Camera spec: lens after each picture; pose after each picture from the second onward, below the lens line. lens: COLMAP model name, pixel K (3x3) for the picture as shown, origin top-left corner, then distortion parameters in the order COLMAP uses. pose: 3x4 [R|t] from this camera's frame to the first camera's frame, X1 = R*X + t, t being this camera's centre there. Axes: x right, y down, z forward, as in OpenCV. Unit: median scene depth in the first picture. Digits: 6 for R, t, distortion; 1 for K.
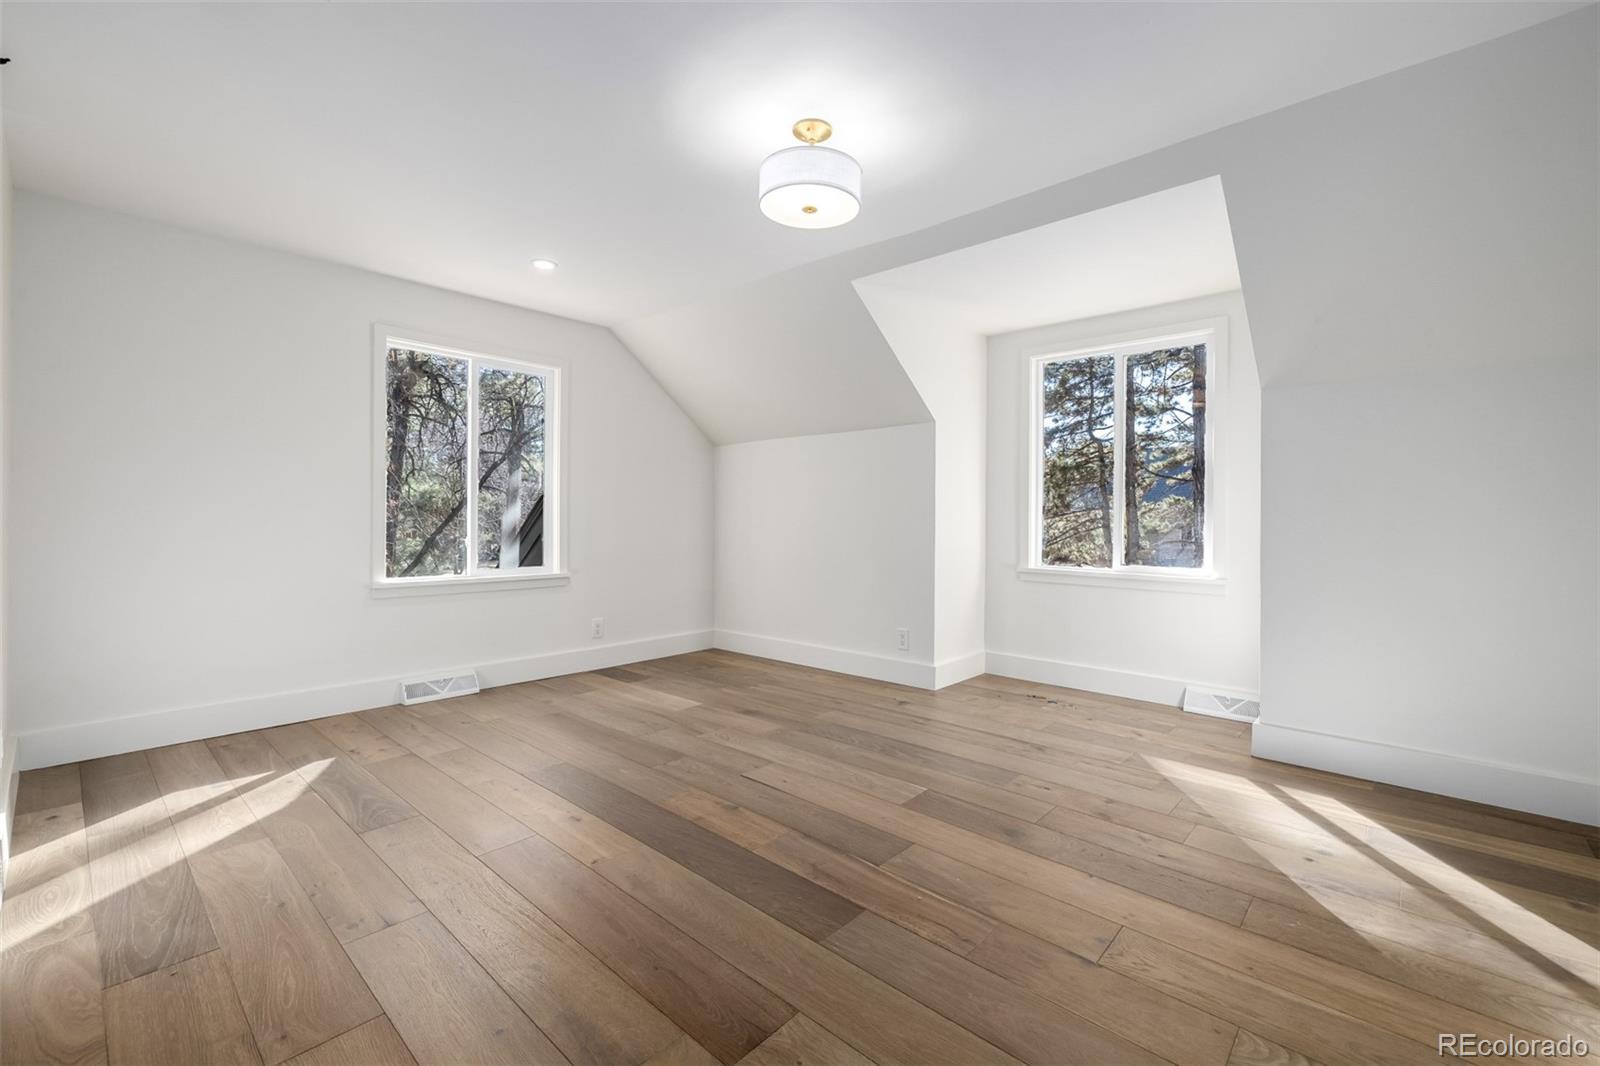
lens RADIAL K [[676.1, 0, 794.3], [0, 676.1, 524.2], [0, 0, 1]] dist [-0.001757, 0.001105]
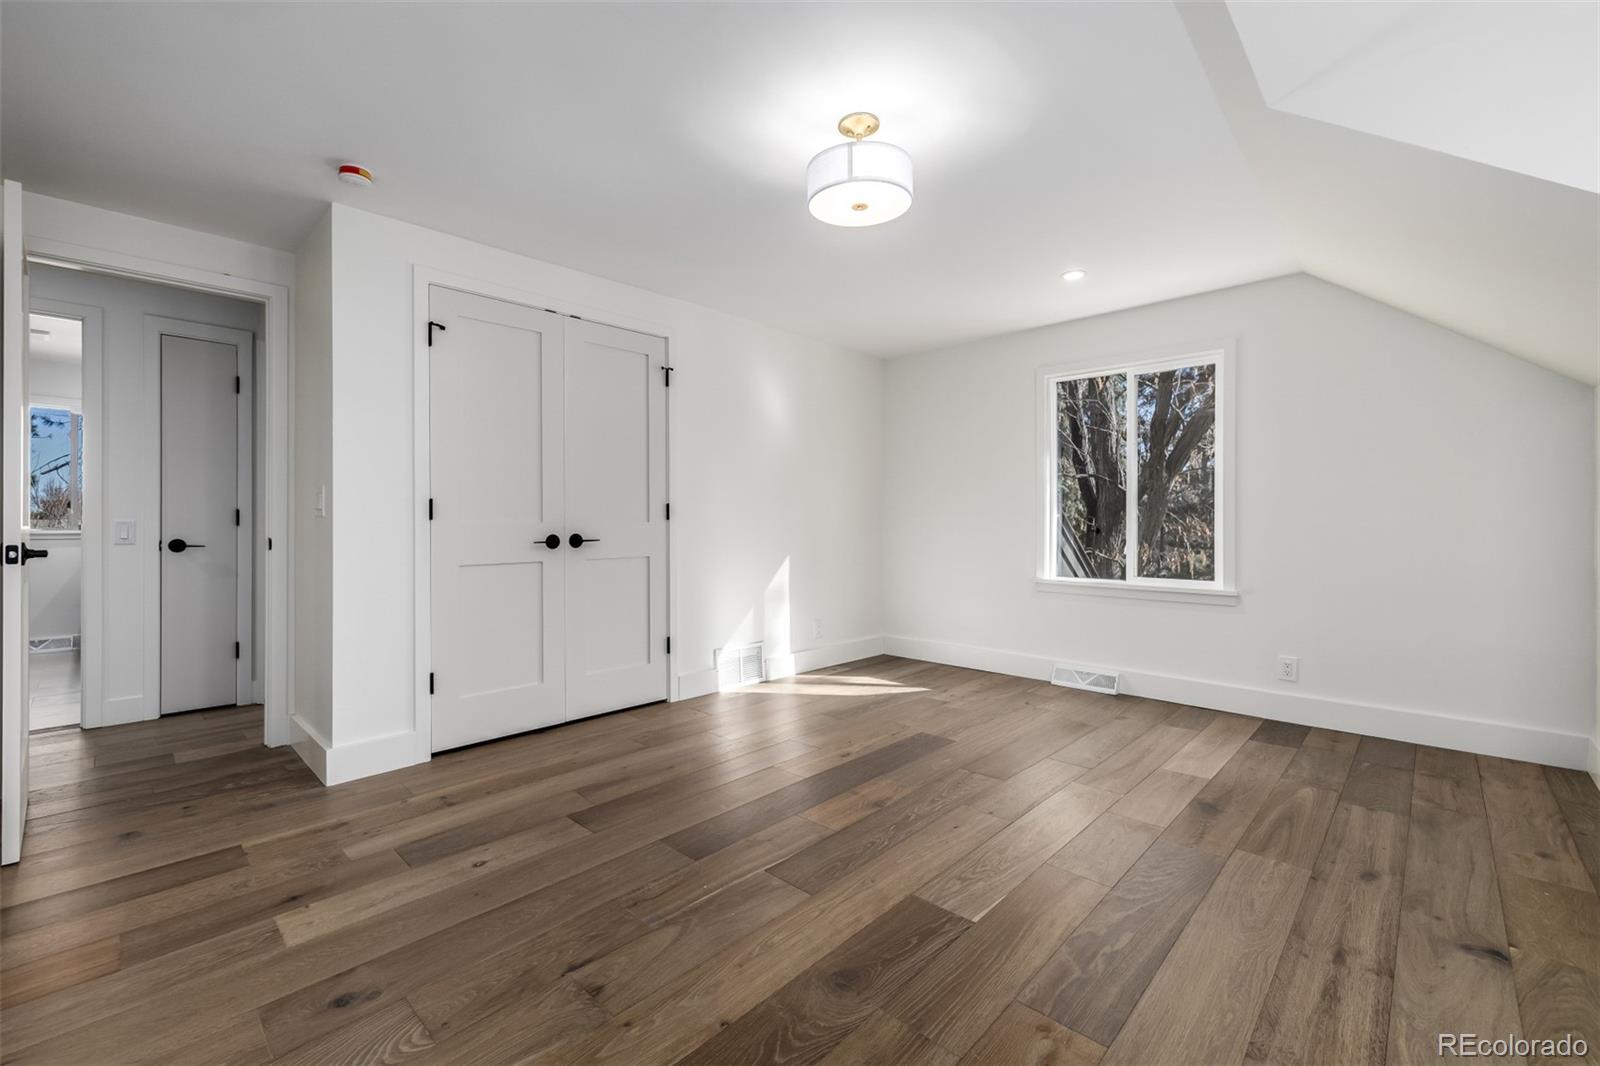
lens RADIAL K [[676.1, 0, 800.3], [0, 676.1, 524.8], [0, 0, 1]] dist [-0.001757, 0.001105]
pose [[-0.018198, -0.001411, -0.999833, 0.616508], [-0.009614, 0.999953, -0.001236, -0.004576], [0.999788, 0.009590, -0.018211, 0.581960]]
